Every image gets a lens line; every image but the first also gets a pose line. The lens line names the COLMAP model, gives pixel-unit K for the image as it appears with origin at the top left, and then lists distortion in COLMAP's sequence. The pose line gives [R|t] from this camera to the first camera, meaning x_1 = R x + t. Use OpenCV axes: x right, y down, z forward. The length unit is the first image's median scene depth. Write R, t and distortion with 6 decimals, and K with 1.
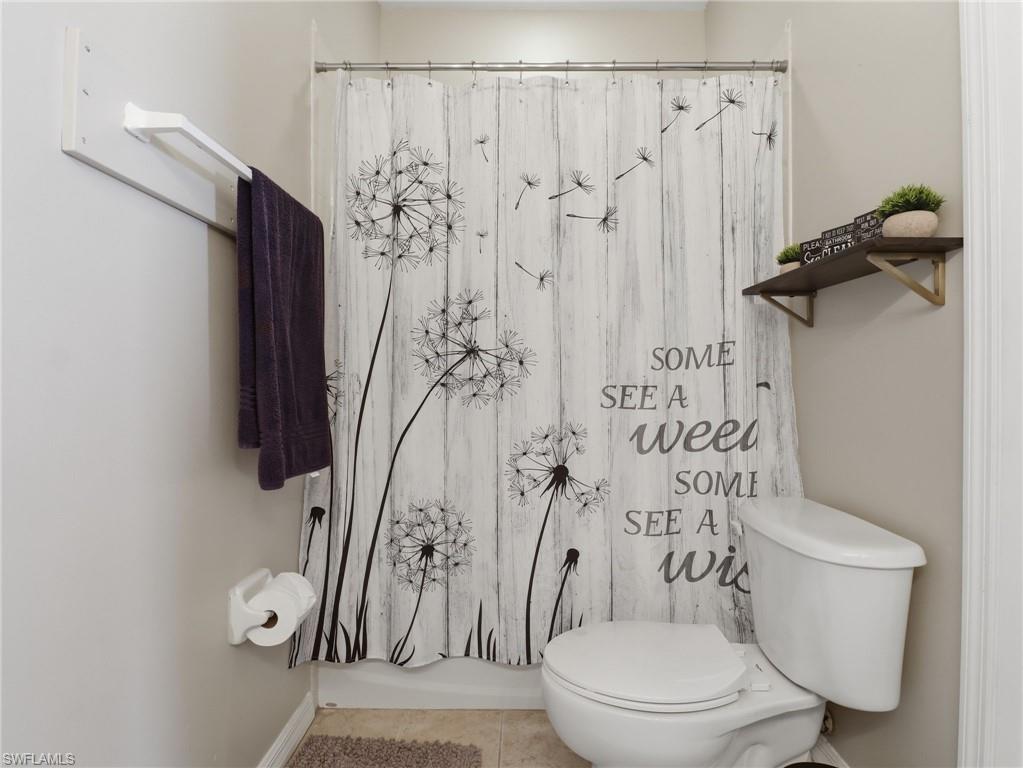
lens RADIAL K [[546.2, 0, 513.5], [0, 546.2, 378.8], [0, 0, 1]] dist [0.003647, -0.001868]
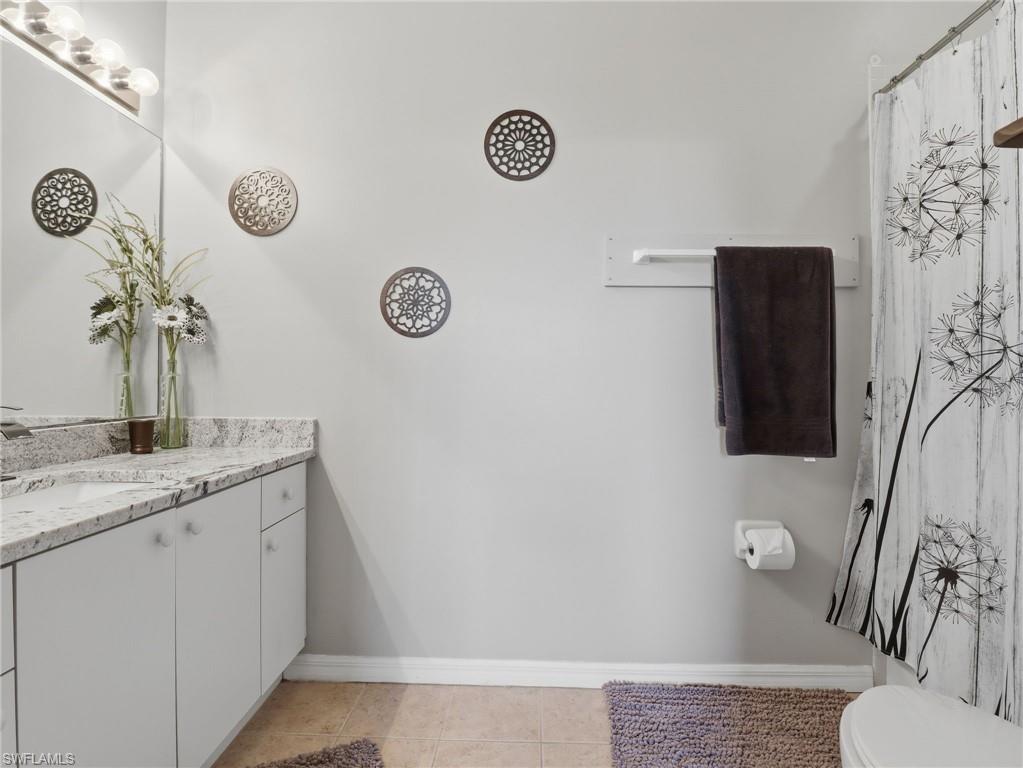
lens RADIAL K [[546.2, 0, 515.0], [0, 546.2, 386.9], [0, 0, 1]] dist [0.003647, -0.001868]
pose [[-0.012058, 0.009390, -0.999883, 0.737743], [-0.007438, 0.999927, 0.009480, 0.002970], [0.999900, 0.007552, -0.011987, 0.293862]]
